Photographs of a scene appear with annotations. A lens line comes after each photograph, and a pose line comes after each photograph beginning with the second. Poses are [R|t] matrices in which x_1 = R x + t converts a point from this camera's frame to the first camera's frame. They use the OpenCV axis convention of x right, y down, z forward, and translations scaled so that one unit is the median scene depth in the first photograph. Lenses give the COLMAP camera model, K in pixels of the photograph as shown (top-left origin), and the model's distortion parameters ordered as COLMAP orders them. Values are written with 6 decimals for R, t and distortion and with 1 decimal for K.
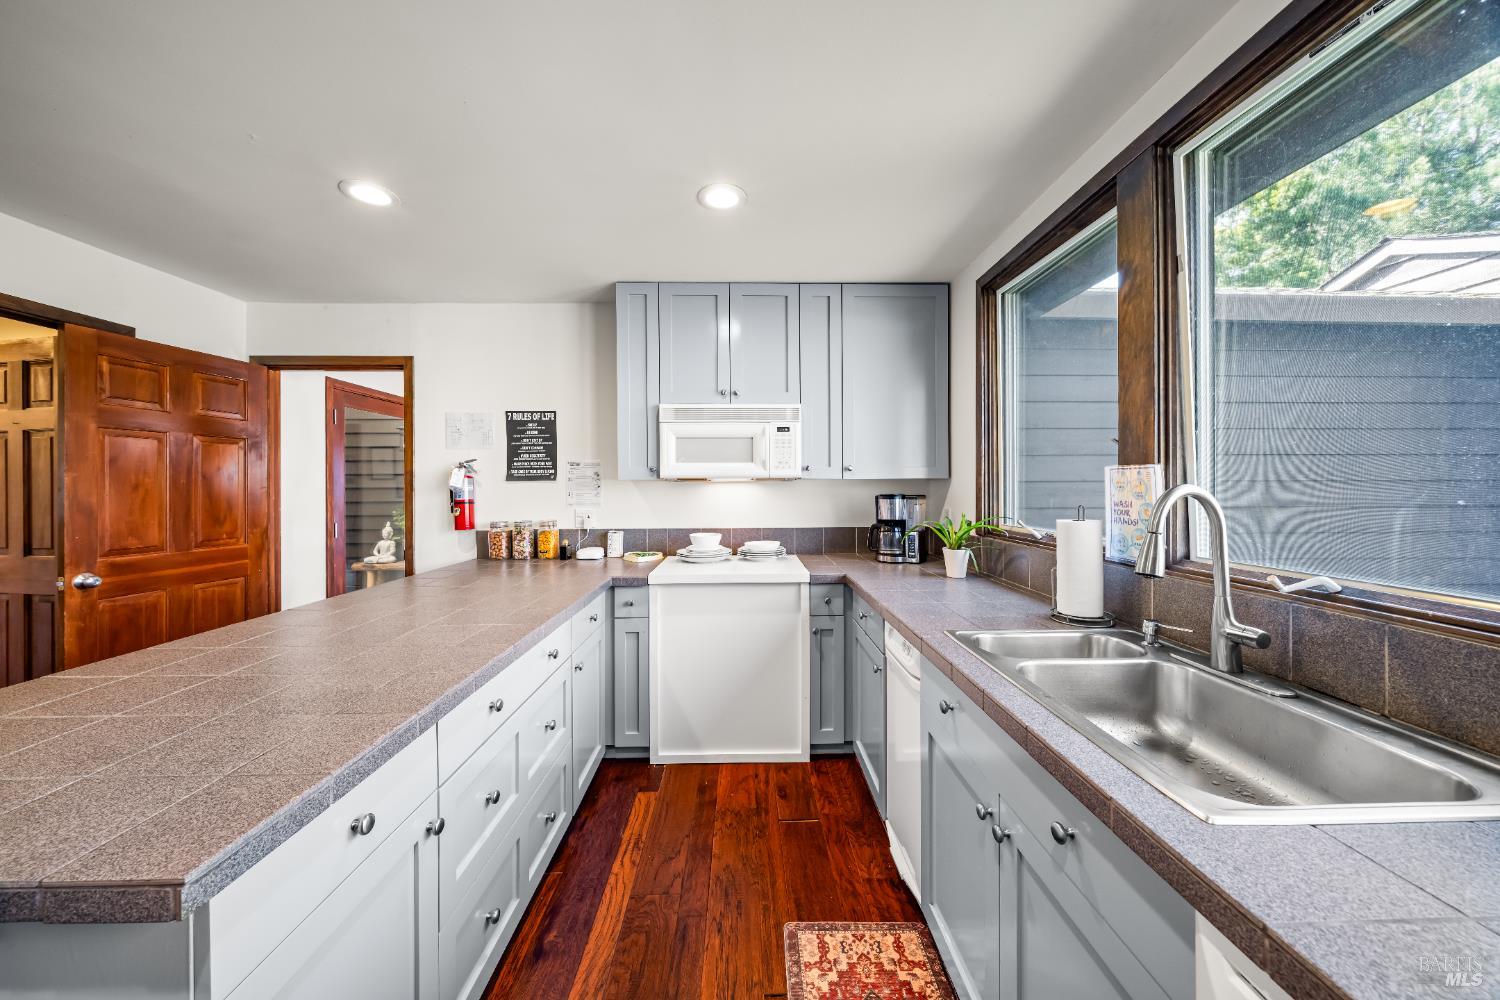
lens RADIAL K [[507.9, 0, 753.1], [0, 507.9, 487.4], [0, 0, 1]] dist [0.001527, -0.000161]
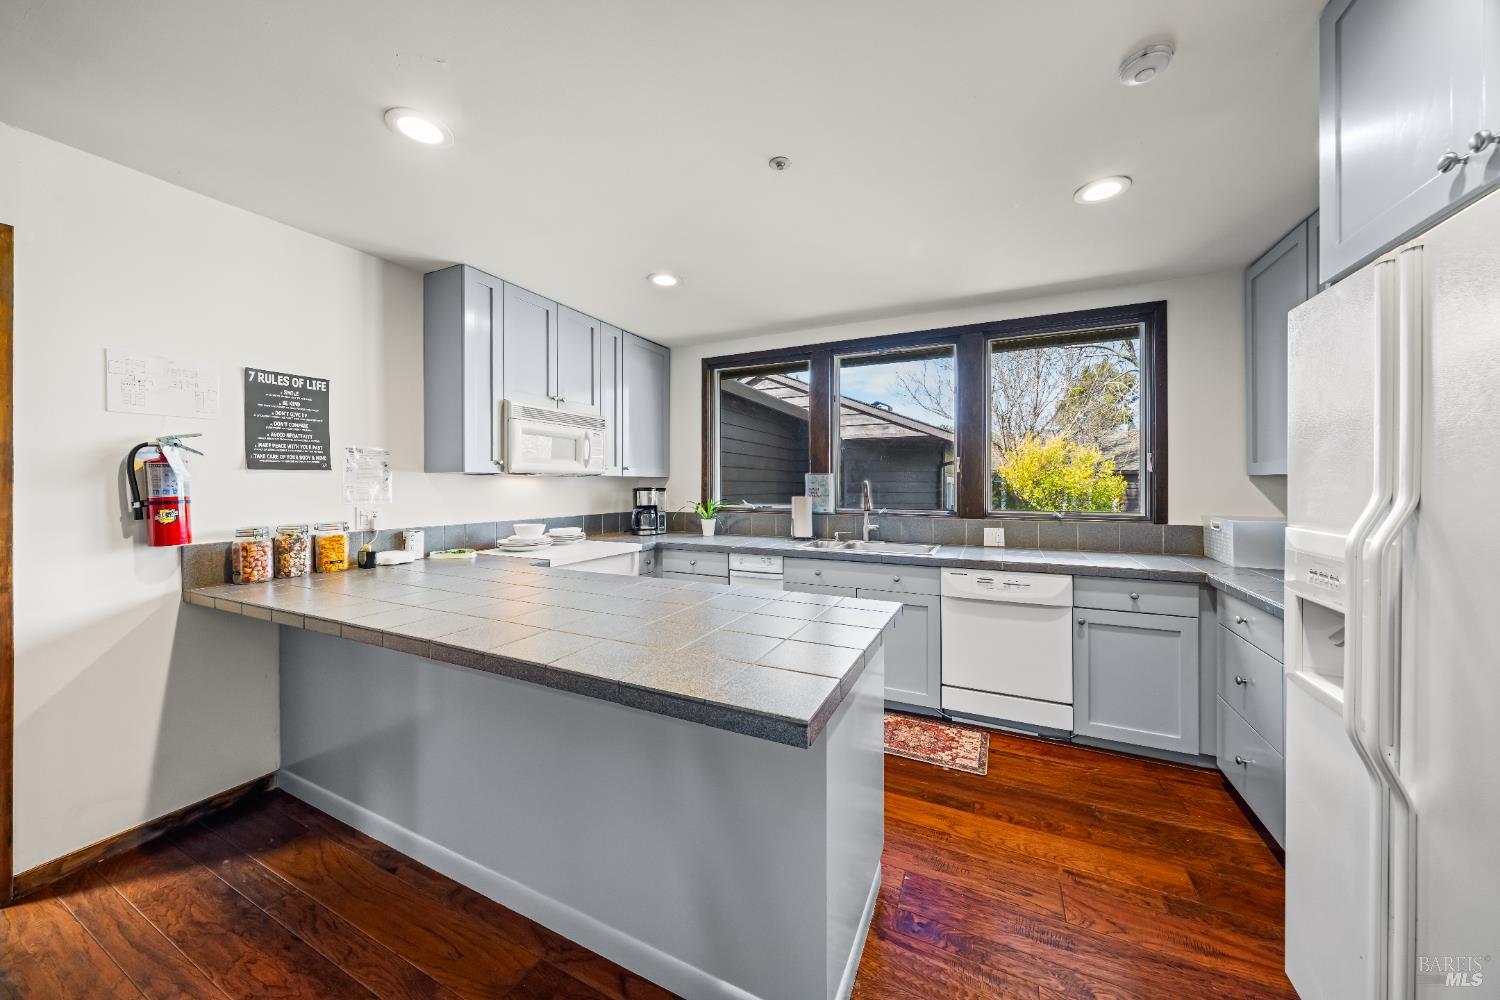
lens RADIAL K [[507.9, 0, 759.7], [0, 507.9, 491.8], [0, 0, 1]] dist [0.001527, -0.000161]
pose [[0.448635, -0.007772, 0.893681, -0.813250], [-0.000526, 0.999960, 0.008960, 0.011958], [-0.893715, -0.004490, 0.448613, 0.073042]]
